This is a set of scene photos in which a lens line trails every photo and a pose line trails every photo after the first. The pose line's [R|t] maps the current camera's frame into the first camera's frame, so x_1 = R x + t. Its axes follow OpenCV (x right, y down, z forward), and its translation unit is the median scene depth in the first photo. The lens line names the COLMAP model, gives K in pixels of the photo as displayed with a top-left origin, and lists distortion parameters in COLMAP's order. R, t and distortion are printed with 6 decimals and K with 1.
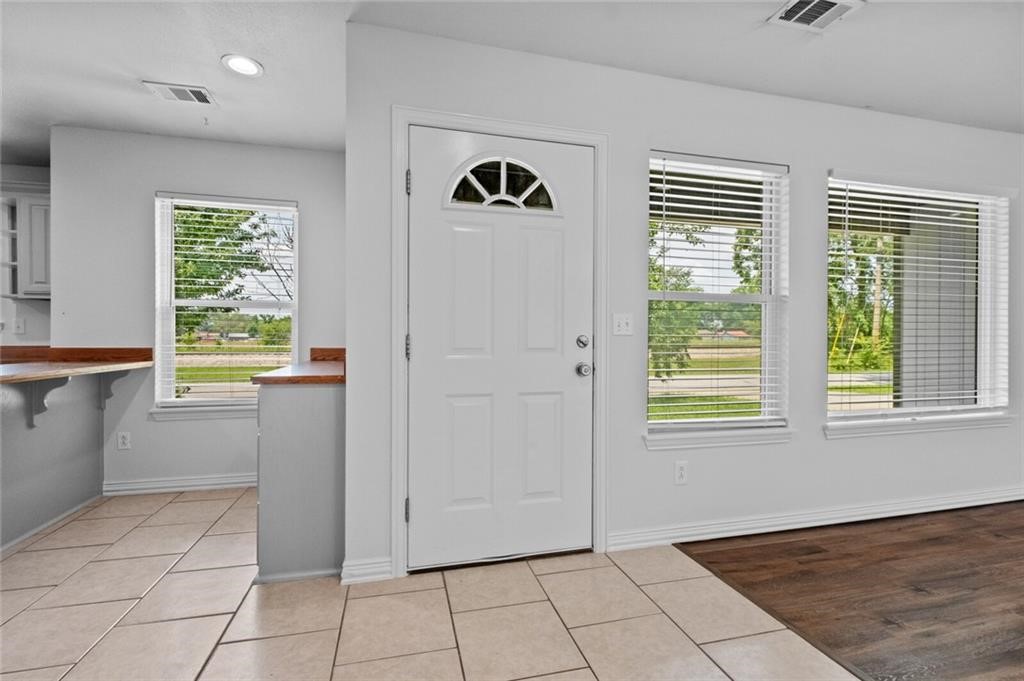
lens RADIAL K [[458.2, 0, 512.0], [0, 458.2, 340.5], [0, 0, 1]] dist [-0.001775, -0.000243]
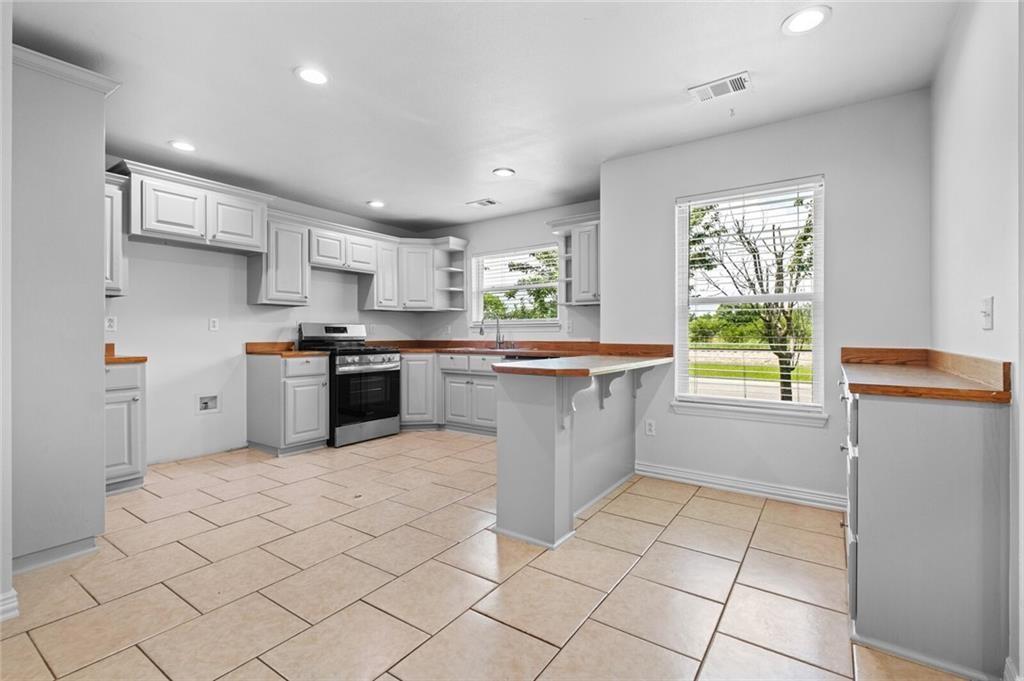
lens RADIAL K [[455.3, 0, 511.1], [0, 455.3, 334.5], [0, 0, 1]] dist [0.000867, -0.000015]
pose [[0.655345, -0.001671, -0.755328, -0.245790], [-0.003453, 0.999980, -0.005208, -0.001034], [0.755322, 0.006022, 0.655326, 0.015383]]
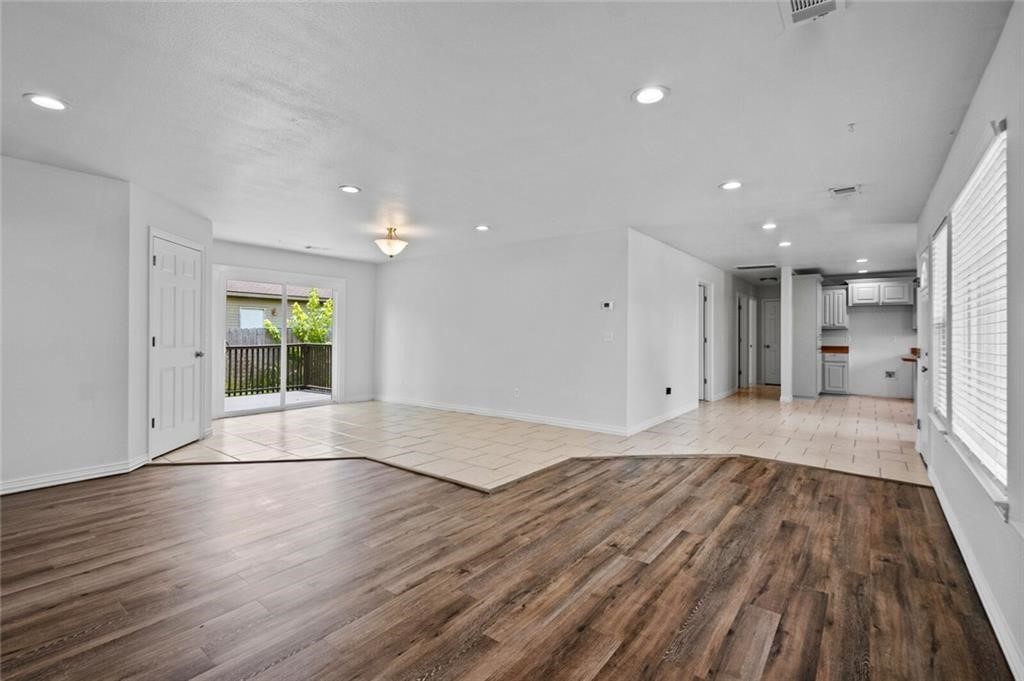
lens RADIAL K [[467.0, 0, 510.9], [0, 467.0, 334.1], [0, 0, 1]] dist [0.000973, -0.000541]
pose [[-0.784029, -0.009812, -0.620647, 2.056516], [-0.019819, 0.999761, 0.009230, -0.049538], [0.620408, 0.019537, -0.784036, 1.124727]]
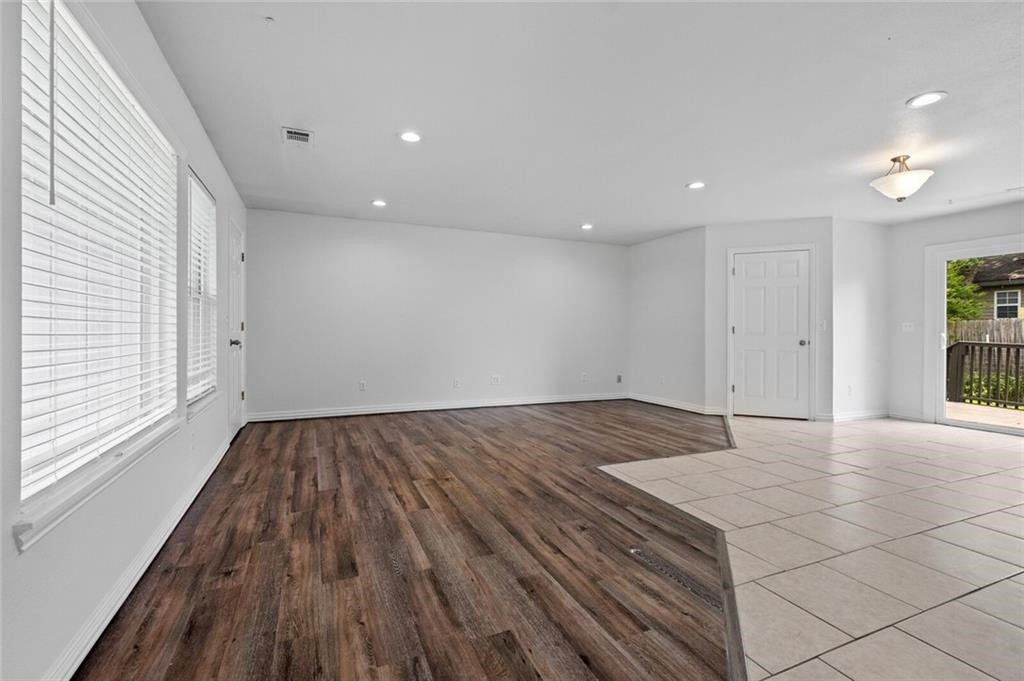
lens RADIAL K [[467.0, 0, 510.9], [0, 467.0, 334.1], [0, 0, 1]] dist [0.000973, -0.000541]
pose [[-0.156357, -0.009796, 0.987652, 0.163494], [0.001731, 0.999947, 0.010192, 0.001760], [-0.987699, 0.003303, -0.156332, 0.560552]]
